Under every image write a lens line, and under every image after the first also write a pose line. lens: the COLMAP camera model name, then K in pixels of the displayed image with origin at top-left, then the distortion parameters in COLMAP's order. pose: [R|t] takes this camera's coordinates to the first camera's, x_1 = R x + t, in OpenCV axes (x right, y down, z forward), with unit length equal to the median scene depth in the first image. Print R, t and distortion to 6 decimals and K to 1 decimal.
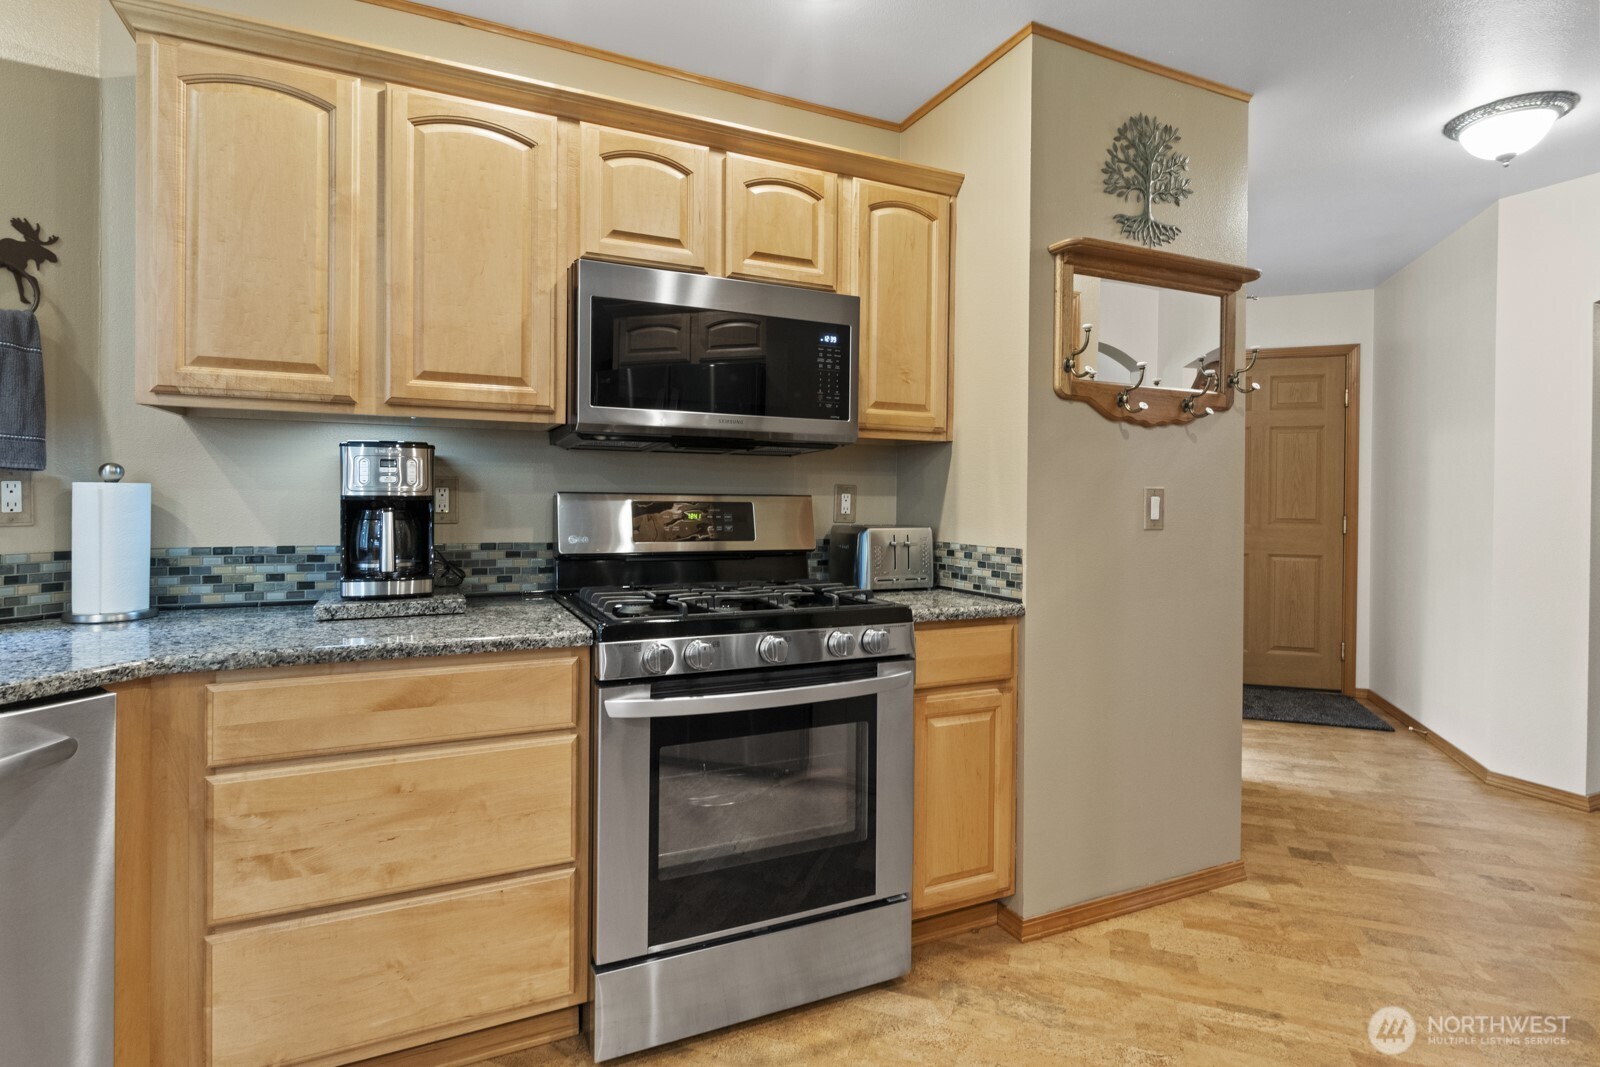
lens RADIAL K [[797.9, 0, 797.6], [0, 797.9, 502.4], [0, 0, 1]] dist [0.000684, 0.000101]
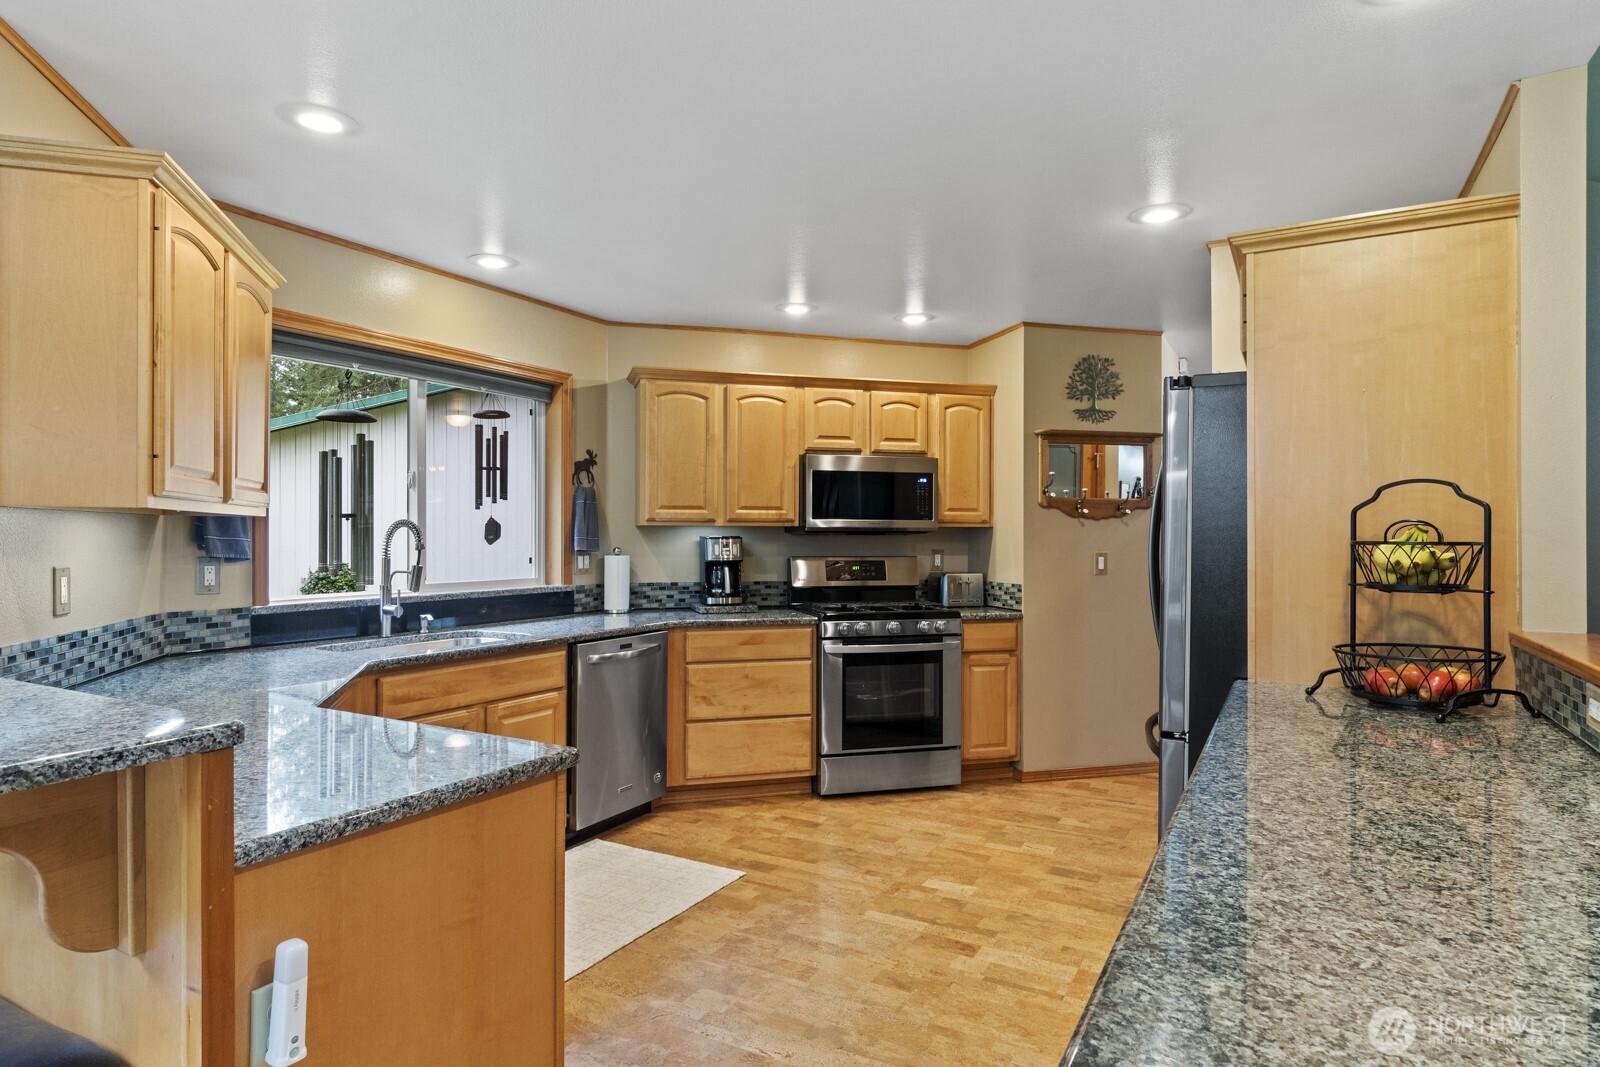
lens RADIAL K [[861.9, 0, 823.6], [0, 861.9, 536.6], [0, 0, 1]] dist [0.000347, 0.000008]
pose [[0.991440, -0.006393, -0.130409, 0.079006], [0.005383, 0.999953, -0.008094, -0.048898], [0.130454, 0.007323, 0.991427, -1.263979]]
